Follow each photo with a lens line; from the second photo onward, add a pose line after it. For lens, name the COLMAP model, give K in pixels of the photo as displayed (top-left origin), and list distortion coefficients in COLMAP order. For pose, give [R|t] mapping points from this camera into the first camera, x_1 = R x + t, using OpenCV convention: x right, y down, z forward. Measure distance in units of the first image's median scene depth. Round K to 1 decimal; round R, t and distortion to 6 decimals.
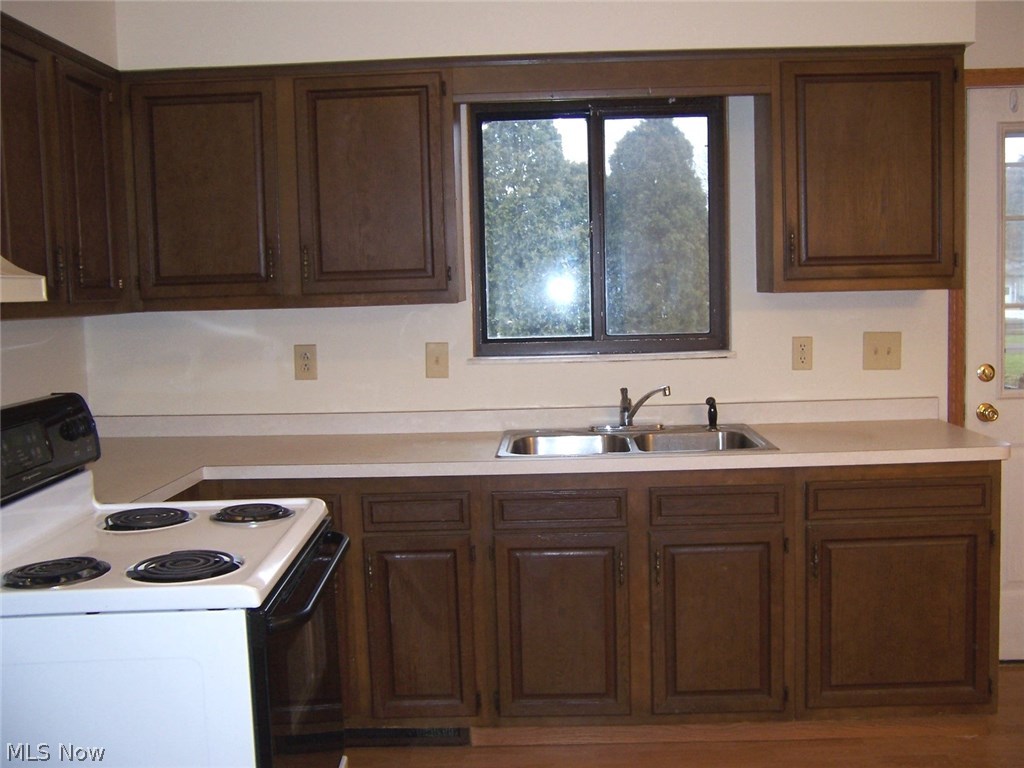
lens RADIAL K [[1033.2, 0, 532.2], [0, 1033.2, 379.9], [0, 0, 1]] dist [-0.155988, 0.269727]
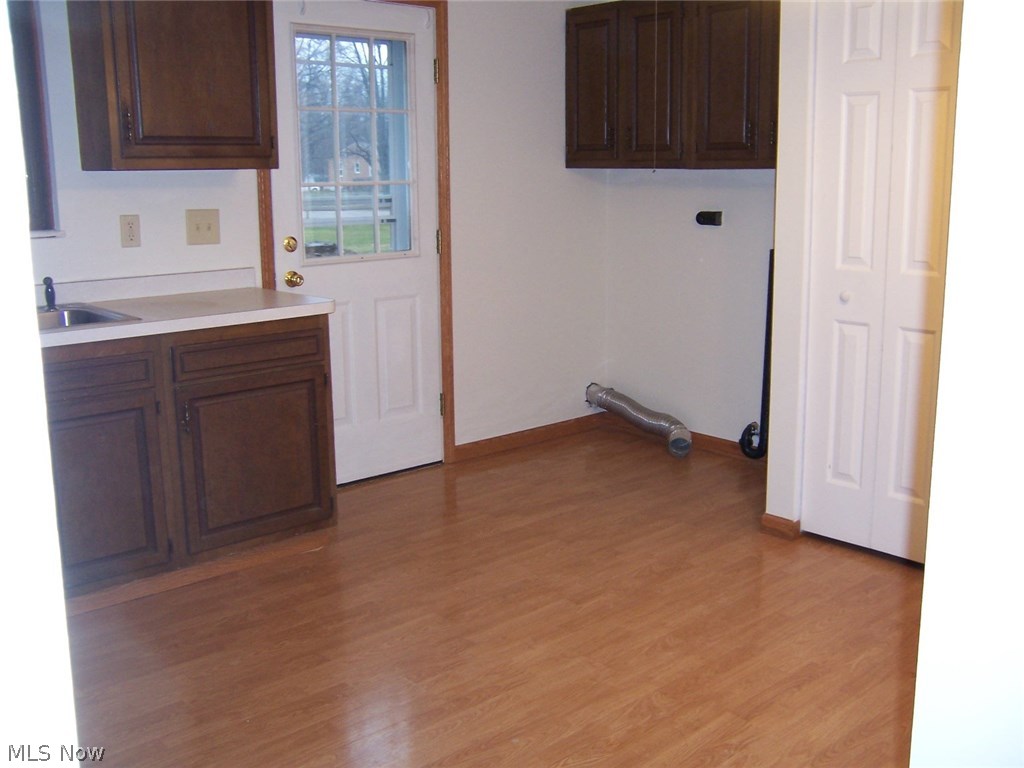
lens RADIAL K [[1033.2, 0, 532.2], [0, 1033.2, 379.9], [0, 0, 1]] dist [-0.155988, 0.269727]
pose [[0.721177, -0.115776, 0.683008, -0.187312], [0.045998, 0.991763, 0.119545, 0.022668], [-0.691222, -0.054796, 0.720562, -0.034761]]
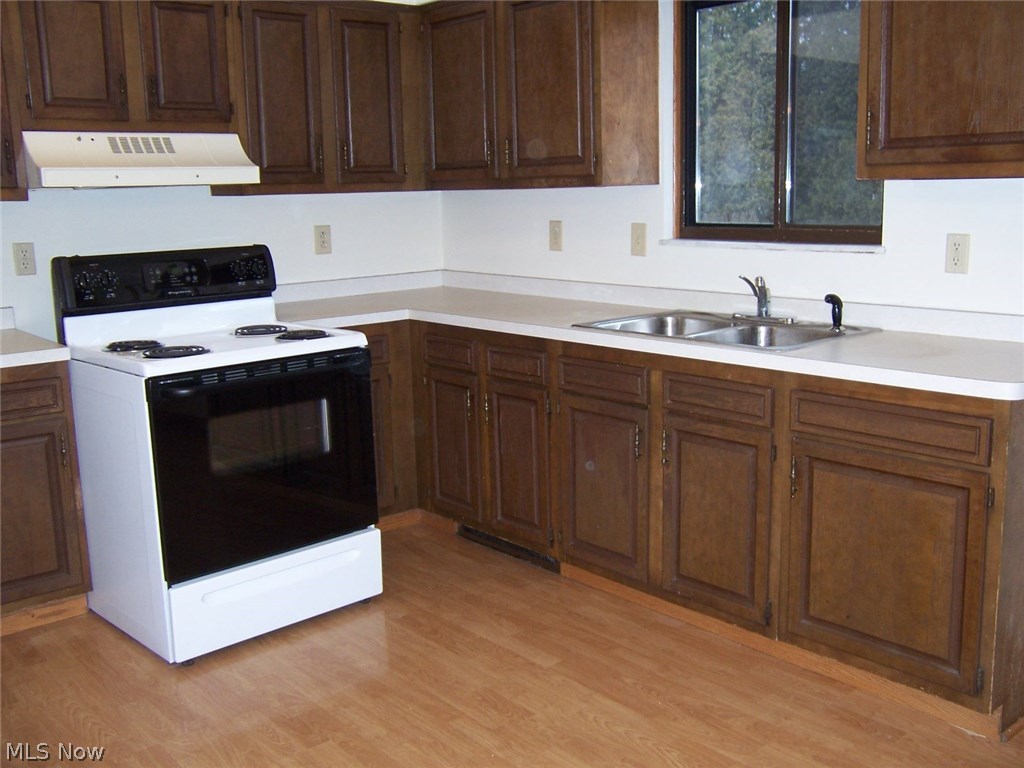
lens RADIAL K [[1033.2, 0, 532.2], [0, 1033.2, 379.9], [0, 0, 1]] dist [-0.155988, 0.269727]
pose [[0.675021, 0.145494, -0.723310, 0.748212], [-0.060193, 0.987955, 0.142553, -0.024448], [0.735339, -0.052688, 0.675649, 0.202989]]
